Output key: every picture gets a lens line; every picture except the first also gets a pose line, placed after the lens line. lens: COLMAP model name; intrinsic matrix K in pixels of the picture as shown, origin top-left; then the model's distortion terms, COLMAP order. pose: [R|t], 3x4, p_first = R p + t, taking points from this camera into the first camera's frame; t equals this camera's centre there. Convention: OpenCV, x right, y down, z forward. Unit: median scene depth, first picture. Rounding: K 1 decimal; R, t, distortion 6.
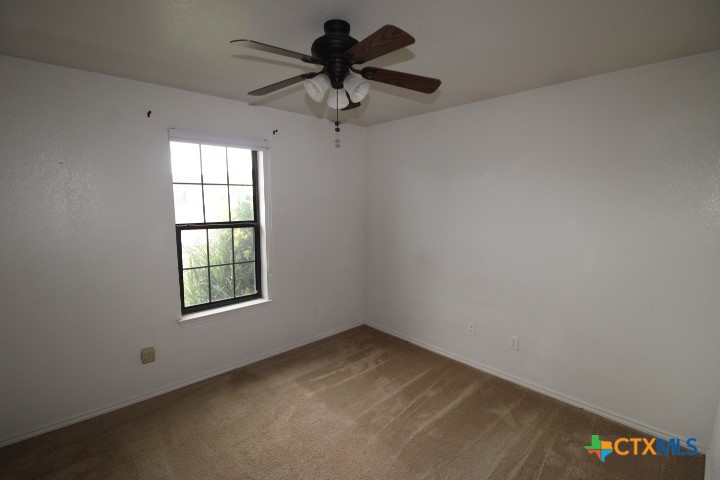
lens RADIAL K [[333.5, 0, 363.7], [0, 333.5, 245.2], [0, 0, 1]] dist [-0.003836, -0.009981]
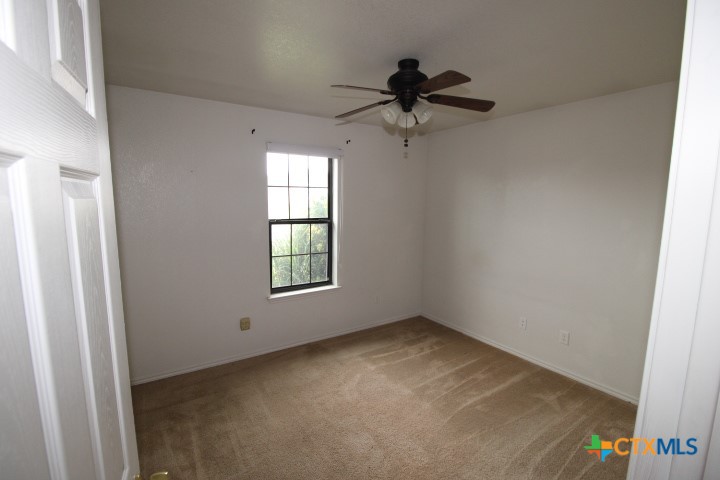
lens RADIAL K [[333.5, 0, 360.9], [0, 333.5, 243.6], [0, 0, 1]] dist [-0.003836, -0.009981]
pose [[0.984103, 0.030425, -0.174973, -0.010694], [-0.030778, 0.999526, 0.000697, 0.015588], [0.174911, 0.004699, 0.984573, -0.168621]]
